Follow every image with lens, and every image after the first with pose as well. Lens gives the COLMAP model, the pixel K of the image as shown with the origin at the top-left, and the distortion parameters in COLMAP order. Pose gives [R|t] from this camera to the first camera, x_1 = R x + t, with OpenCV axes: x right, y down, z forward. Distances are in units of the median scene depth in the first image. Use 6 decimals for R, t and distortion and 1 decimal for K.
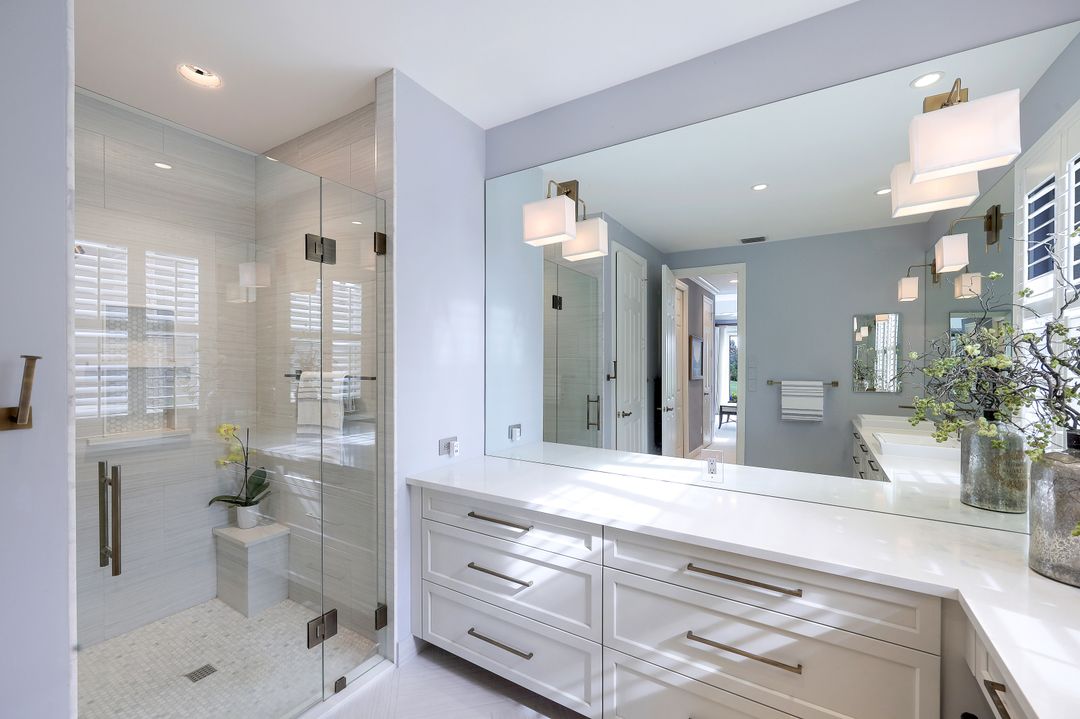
lens RADIAL K [[446.1, 0, 540.0], [0, 446.1, 359.5], [0, 0, 1]] dist [0.002100, 0.000101]
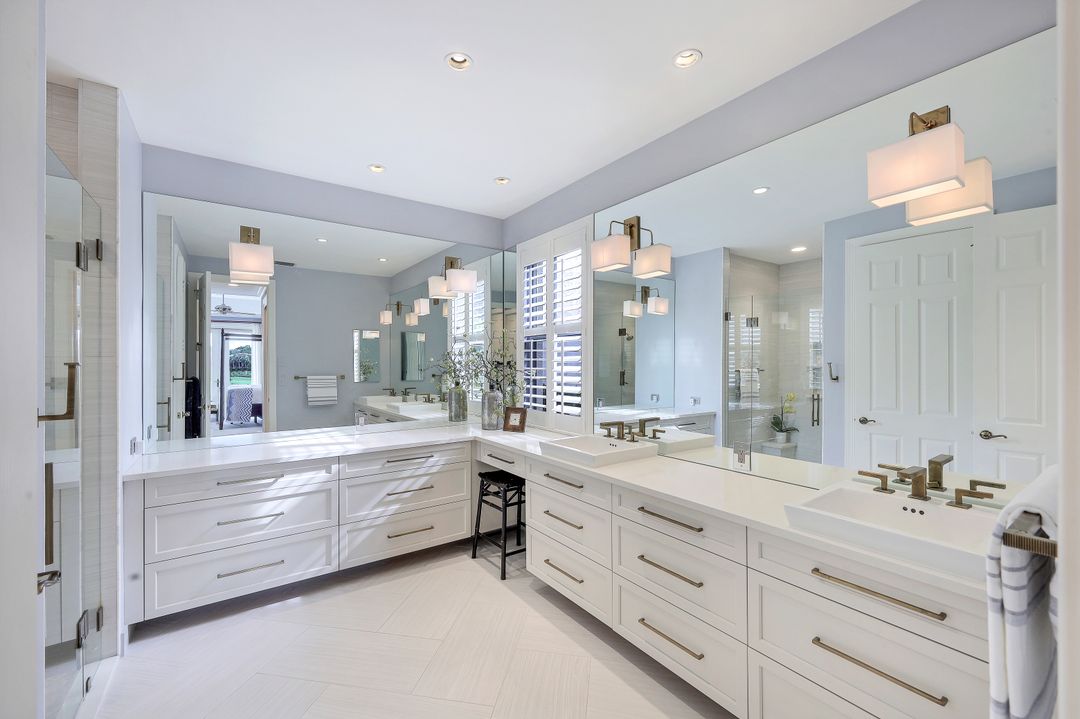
lens RADIAL K [[446.1, 0, 540.0], [0, 446.1, 359.5], [0, 0, 1]] dist [0.002100, 0.000101]
pose [[0.394218, -0.003564, 0.919010, -1.159076], [0.001253, 0.999994, 0.003341, -0.014725], [-0.919016, -0.000165, 0.394220, -0.418045]]
